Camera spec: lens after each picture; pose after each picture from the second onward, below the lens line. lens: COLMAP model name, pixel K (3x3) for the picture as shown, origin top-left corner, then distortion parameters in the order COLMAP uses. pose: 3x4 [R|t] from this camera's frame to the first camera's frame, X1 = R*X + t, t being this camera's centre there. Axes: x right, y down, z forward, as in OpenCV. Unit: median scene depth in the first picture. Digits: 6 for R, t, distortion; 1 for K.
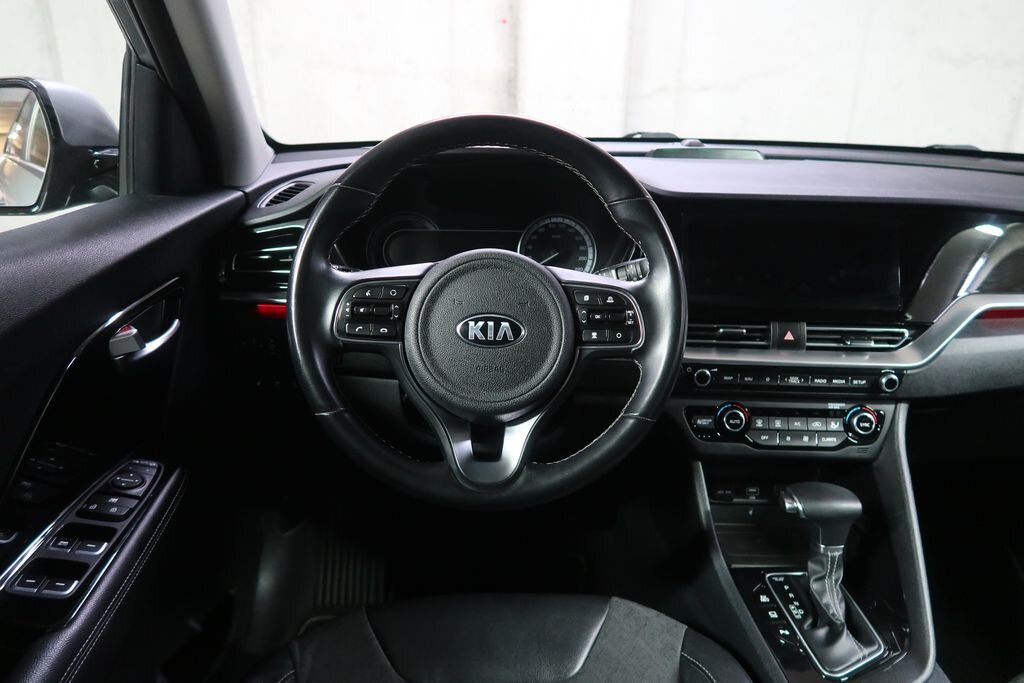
lens RADIAL K [[720.8, 0, 512.0], [0, 720.8, 341.5], [0, 0, 1]] dist [-0.019362, 0.003402]
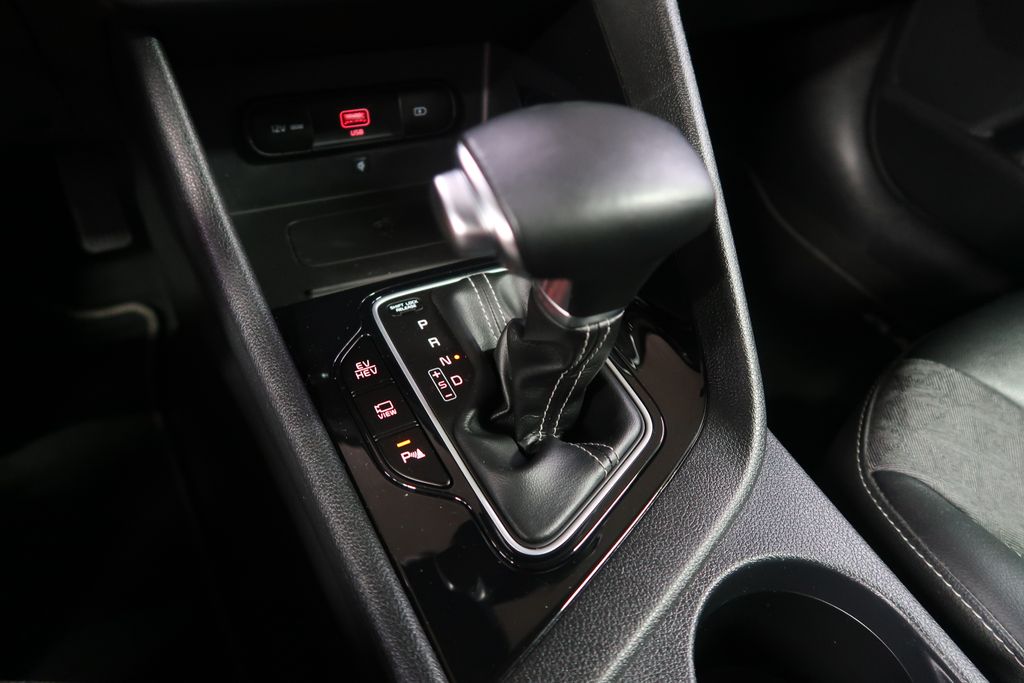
lens RADIAL K [[720.8, 0, 512.0], [0, 720.8, 341.5], [0, 0, 1]] dist [-0.019362, 0.003402]
pose [[0.919141, -0.248063, 0.306013, 0.284235], [0.105981, 0.903901, 0.414404, 0.178510], [-0.379404, -0.348465, 0.857103, 0.593621]]
